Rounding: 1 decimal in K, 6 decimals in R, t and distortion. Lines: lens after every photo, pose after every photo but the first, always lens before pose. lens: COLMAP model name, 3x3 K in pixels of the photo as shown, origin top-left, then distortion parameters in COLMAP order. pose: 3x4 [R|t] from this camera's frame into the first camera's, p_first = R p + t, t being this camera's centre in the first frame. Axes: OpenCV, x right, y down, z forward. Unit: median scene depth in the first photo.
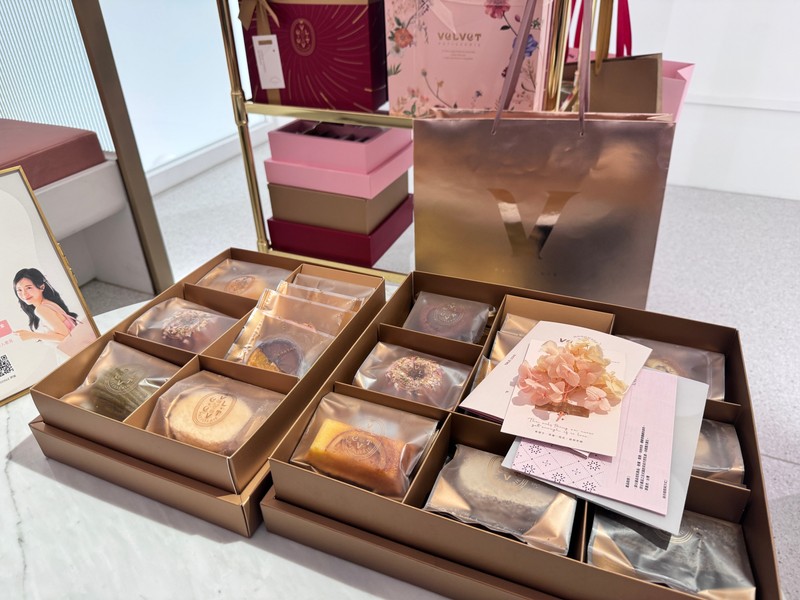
lens RADIAL K [[578.8, 0, 395.9], [0, 578.8, 314.5], [0, 0, 1]] dist [0.095279, -0.184523]
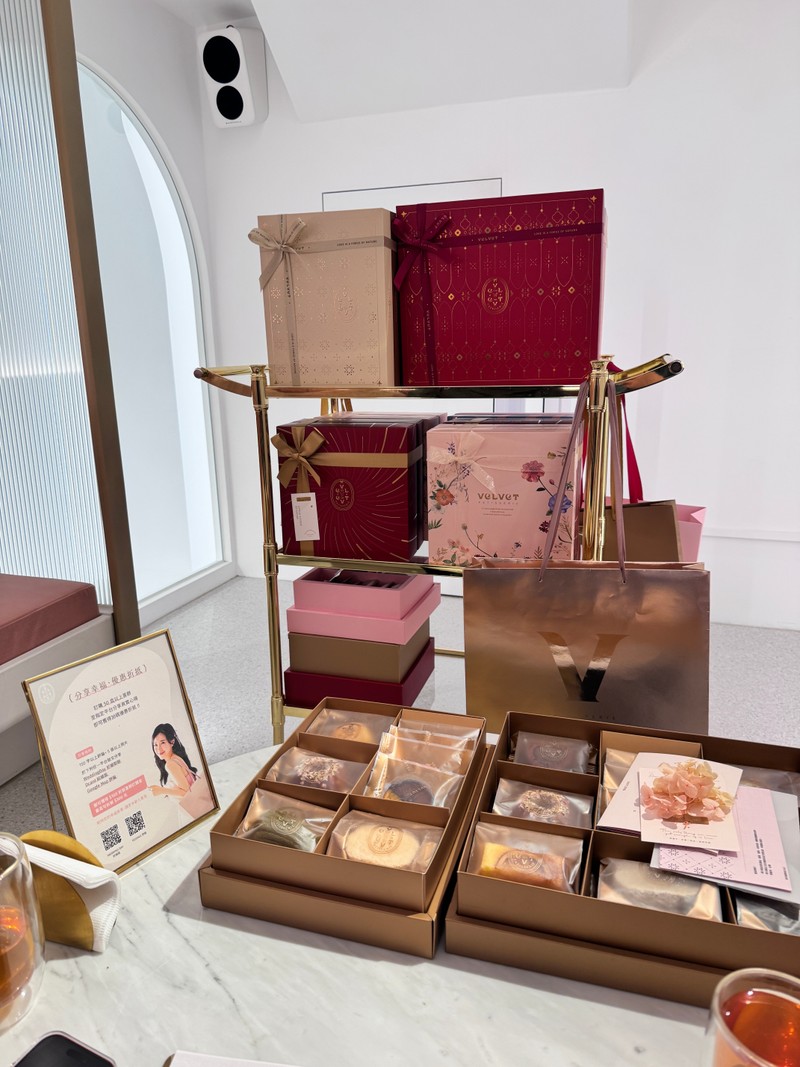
lens RADIAL K [[772.0, 0, 400.0], [0, 772.0, 533.5], [0, 0, 1]] dist [0.095279, -0.184523]
pose [[0.994961, -0.016902, 0.098833, -0.323874], [0.048429, 0.944101, -0.326081, 0.074978], [-0.087796, 0.329224, 0.940161, -0.466622]]
